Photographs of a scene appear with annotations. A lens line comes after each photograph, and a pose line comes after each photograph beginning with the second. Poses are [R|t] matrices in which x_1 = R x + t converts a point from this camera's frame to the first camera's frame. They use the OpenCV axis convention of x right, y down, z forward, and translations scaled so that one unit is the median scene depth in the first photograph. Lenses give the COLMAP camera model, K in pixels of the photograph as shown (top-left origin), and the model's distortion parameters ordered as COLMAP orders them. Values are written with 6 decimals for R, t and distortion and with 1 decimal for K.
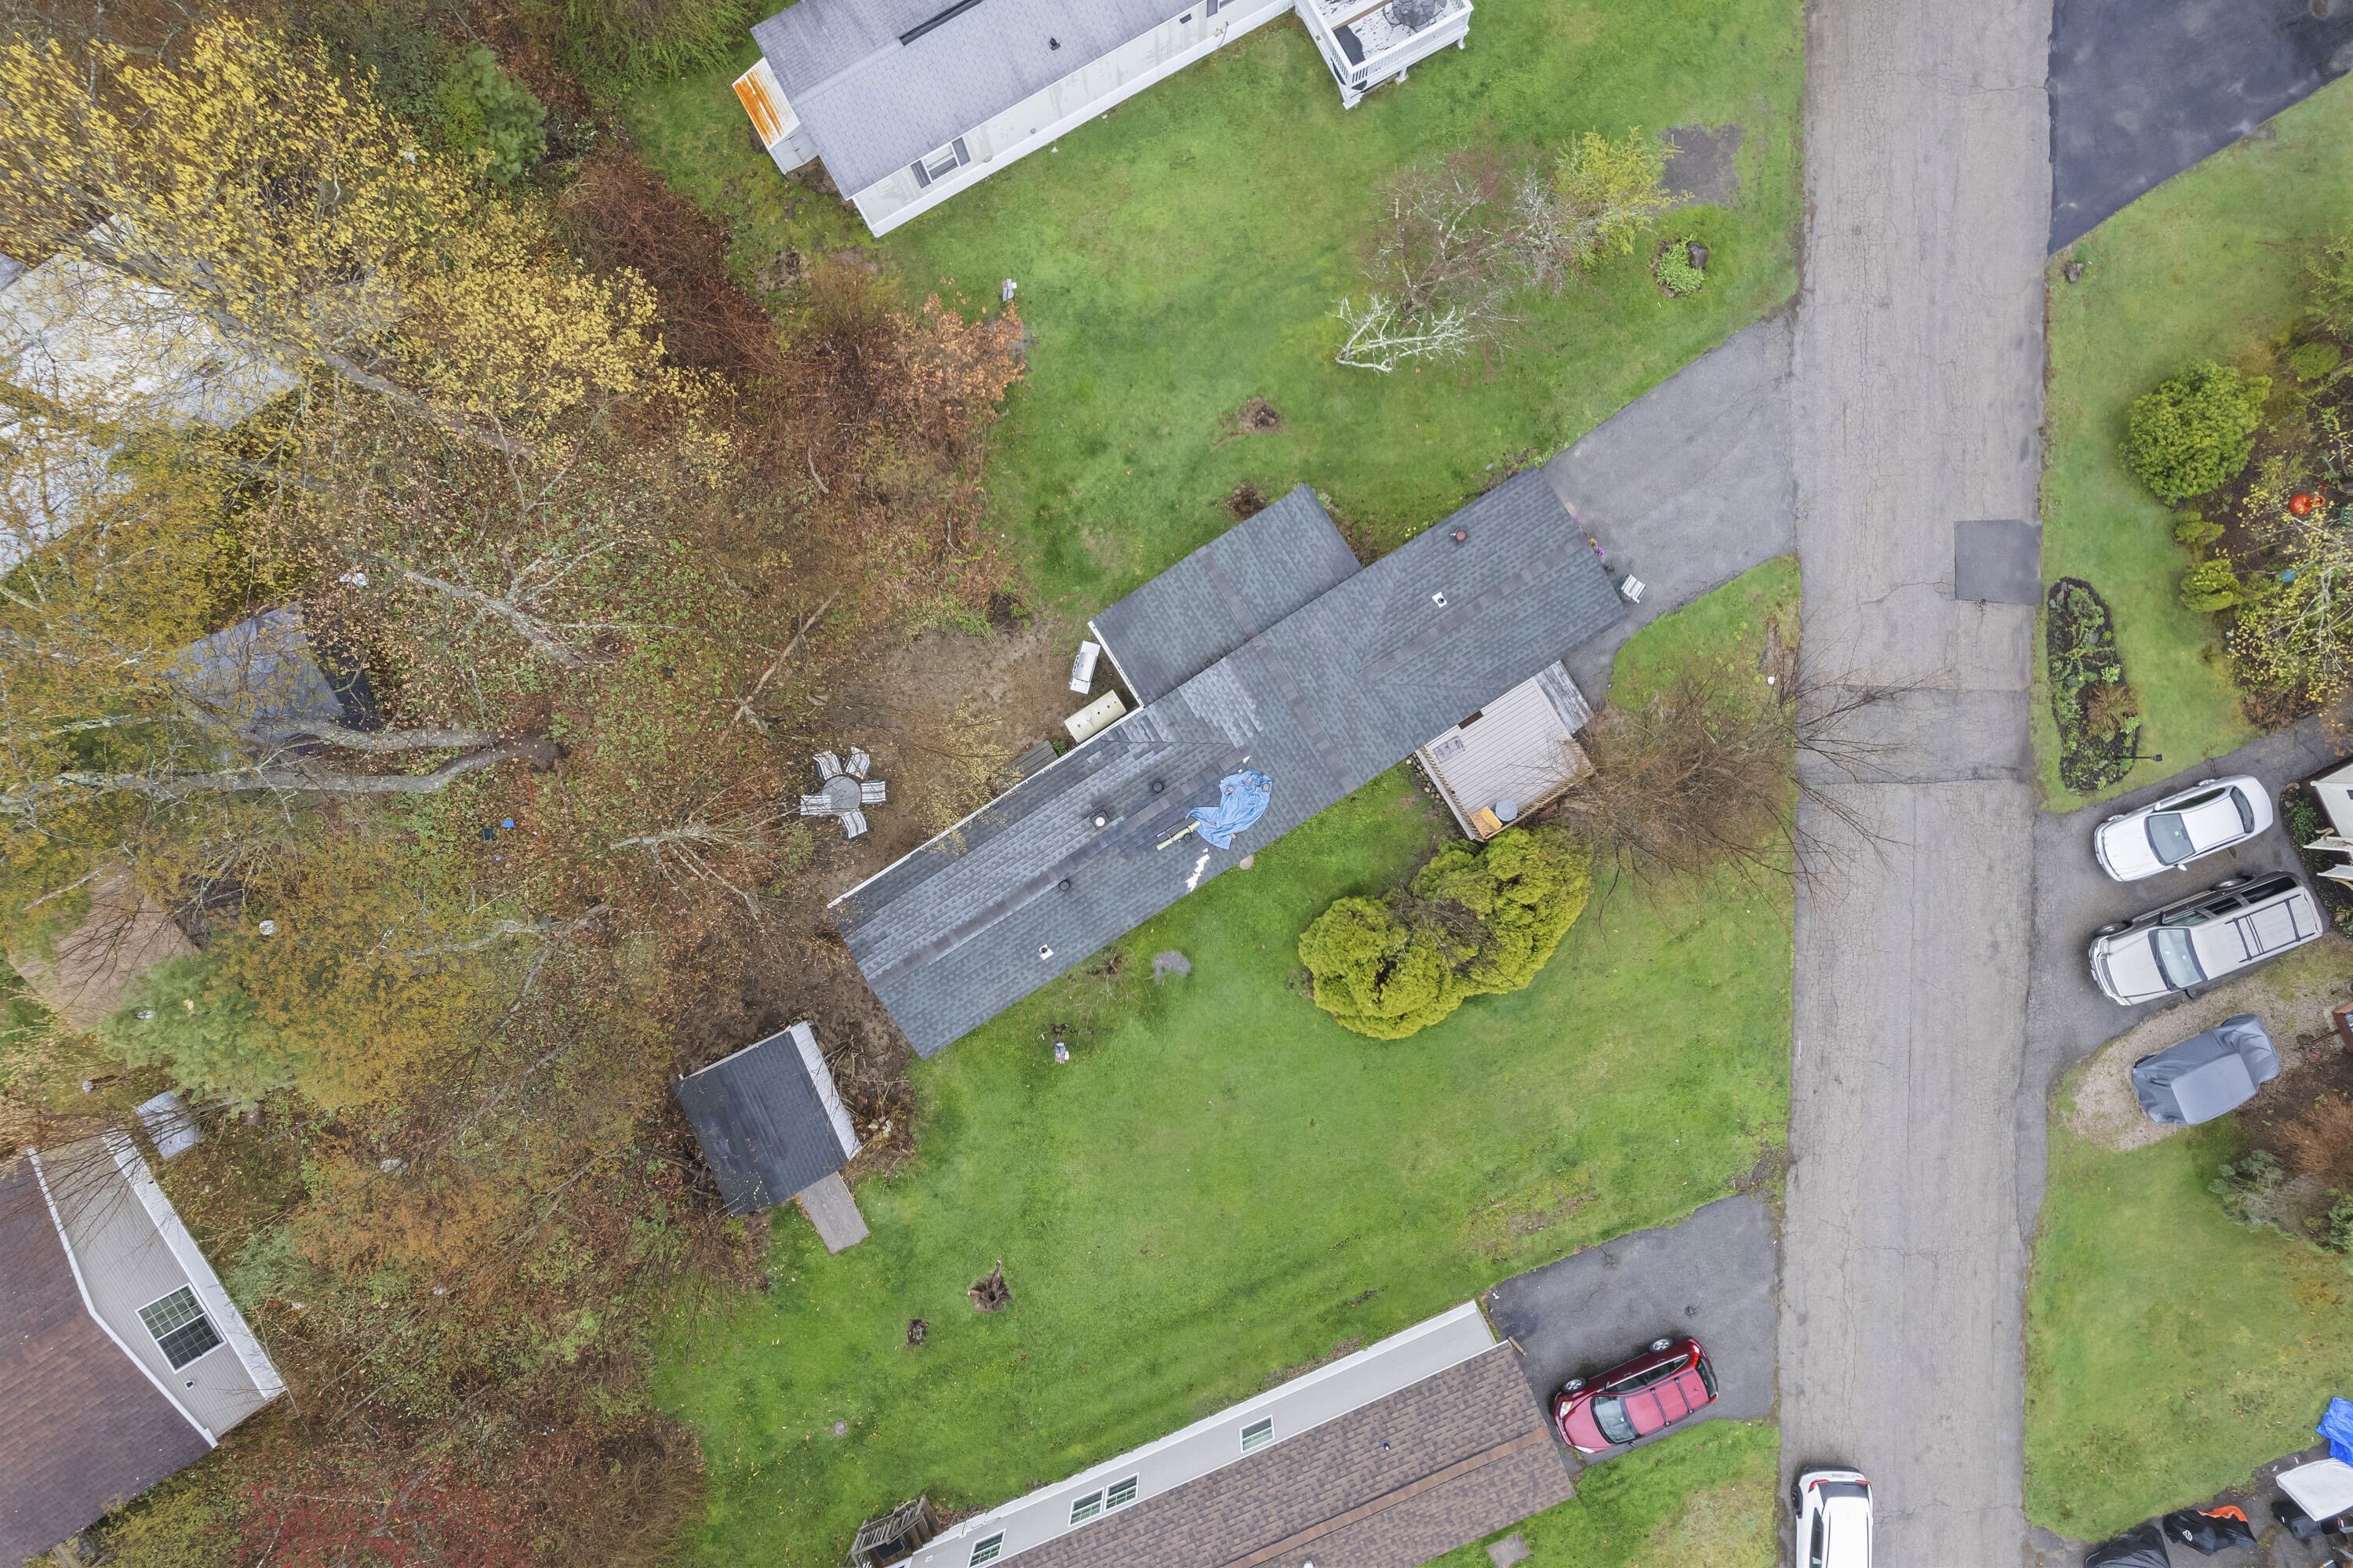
lens RADIAL K [[1511.7, 0, 1176.5], [0, 1511.7, 784.0], [0, 0, 1]] dist [-0.078759, 0.084621]
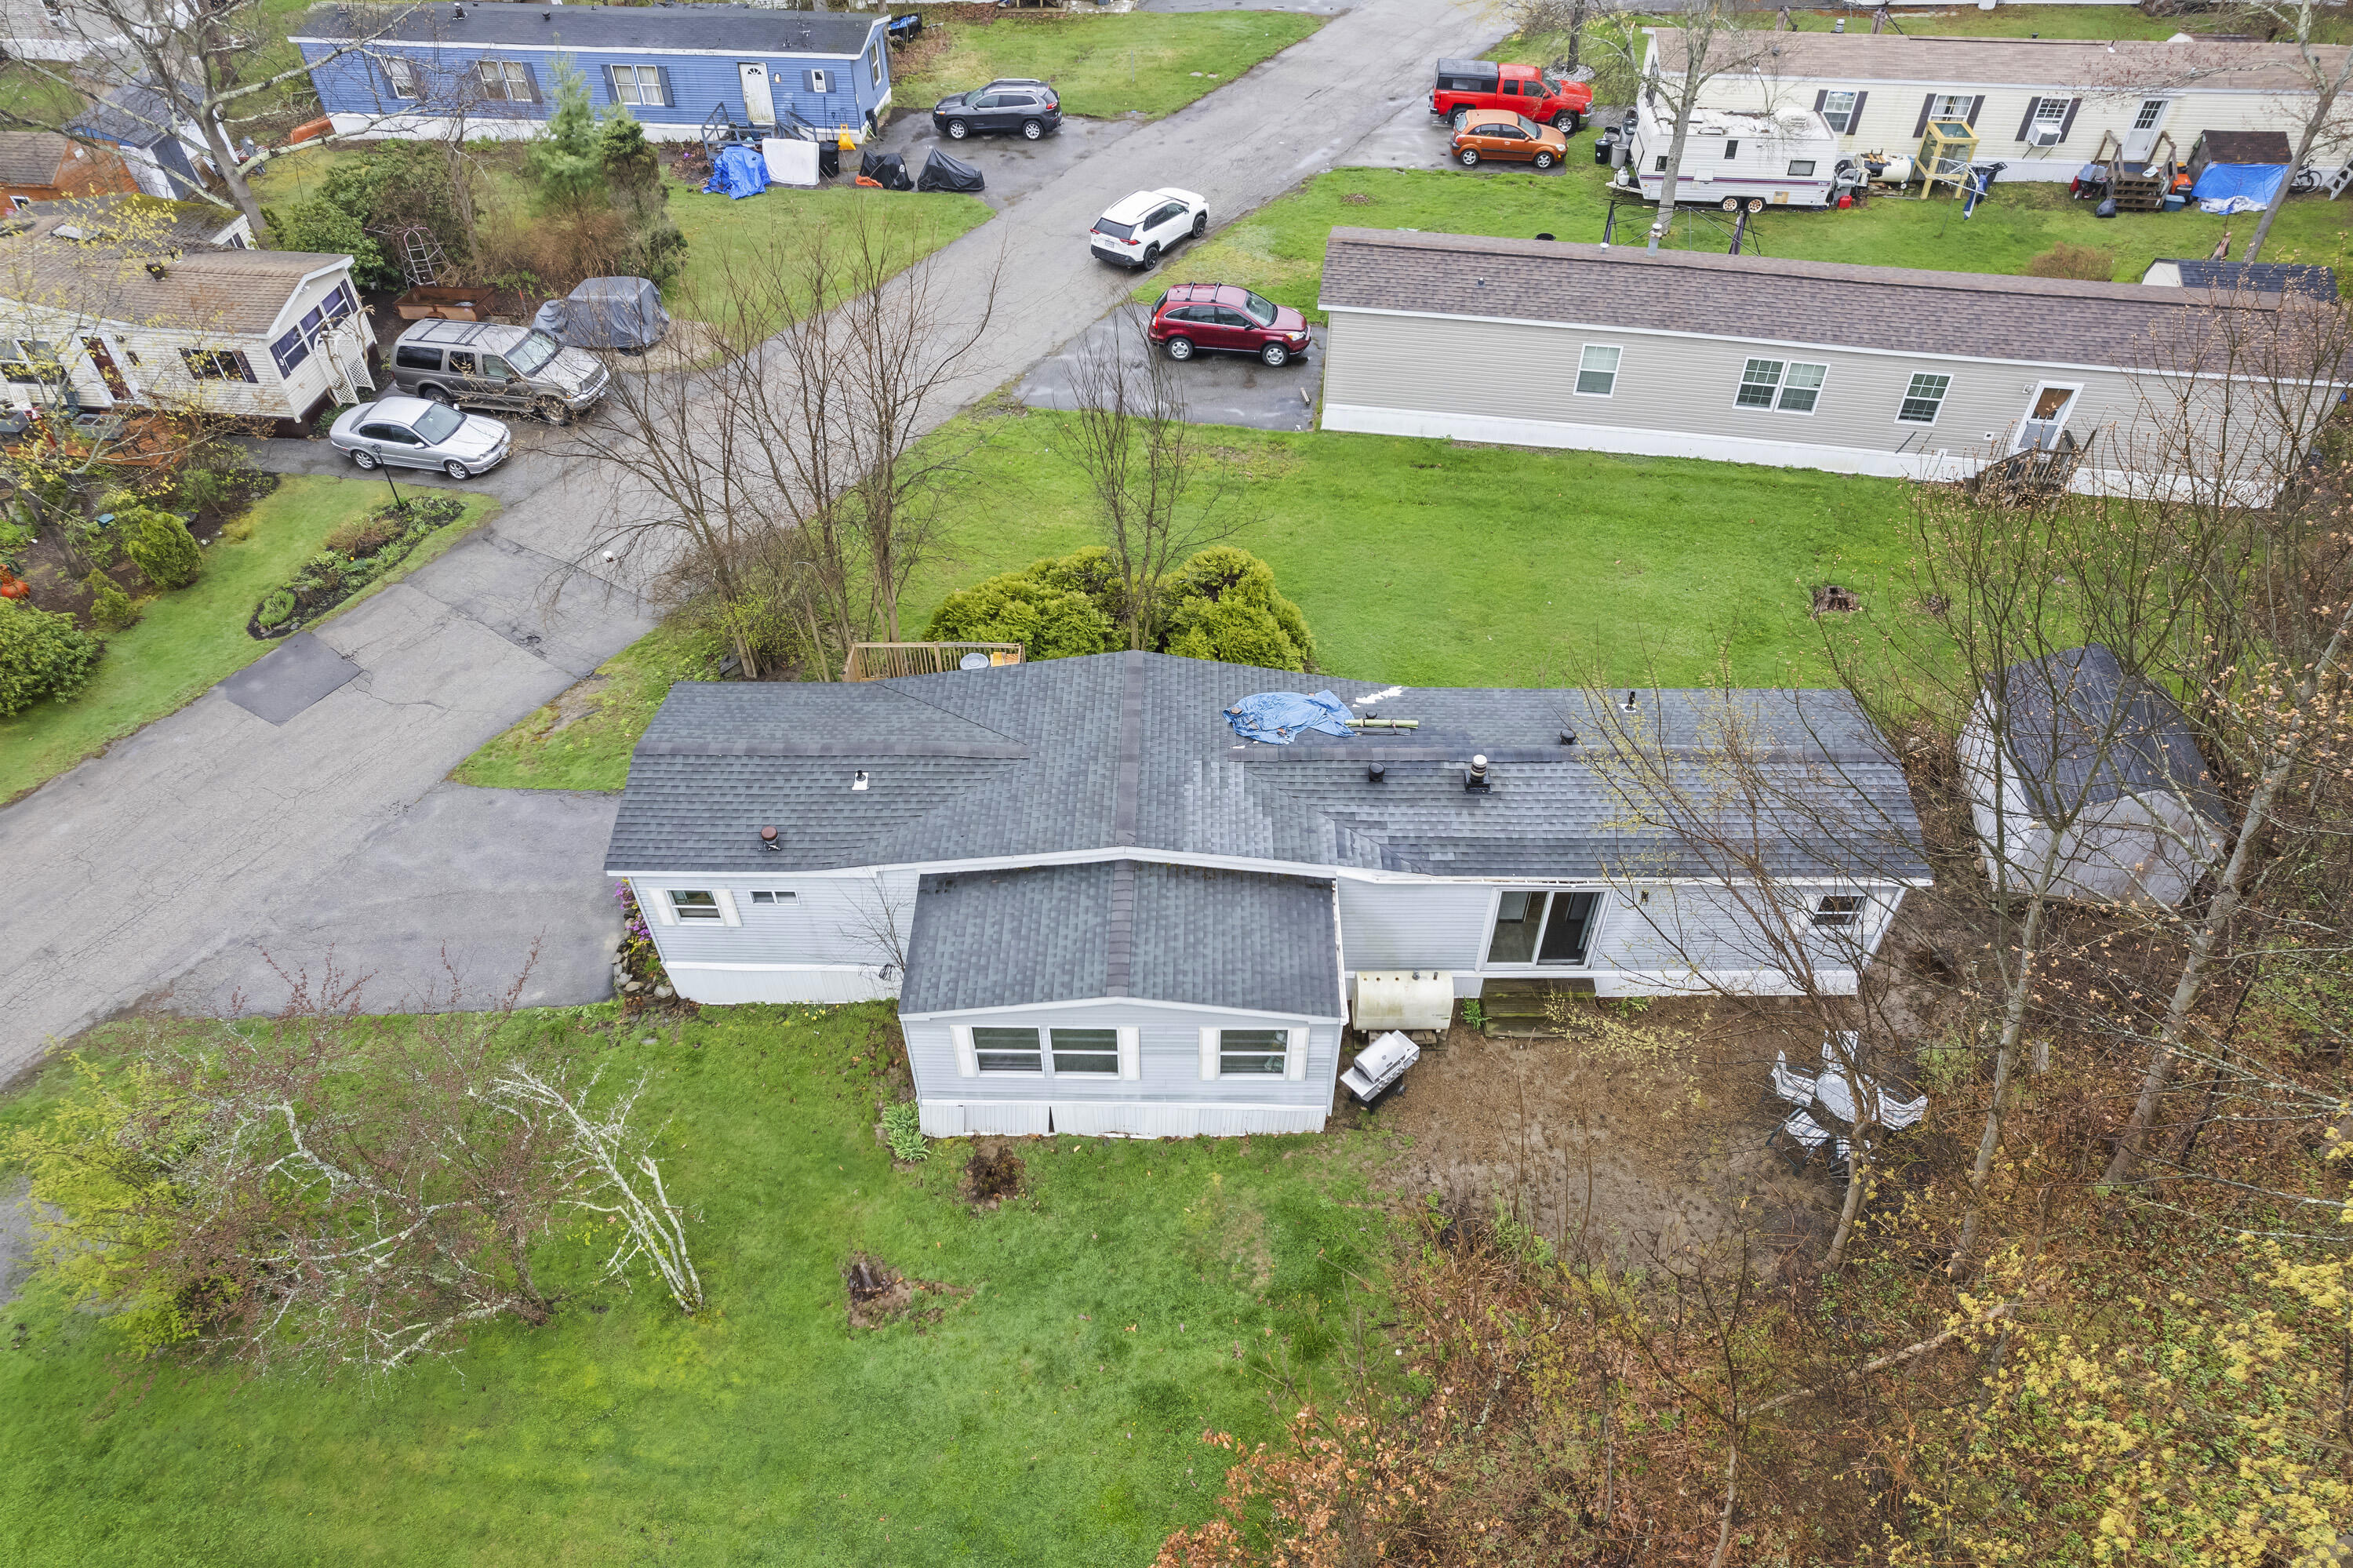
lens RADIAL K [[1511.7, 0, 1176.5], [0, 1511.7, 784.0], [0, 0, 1]] dist [-0.078759, 0.084621]
pose [[-0.839213, -0.373587, 0.395163, -0.182389], [0.543436, -0.602817, 0.584199, -0.392236], [0.019962, 0.705014, 0.708913, 0.486772]]
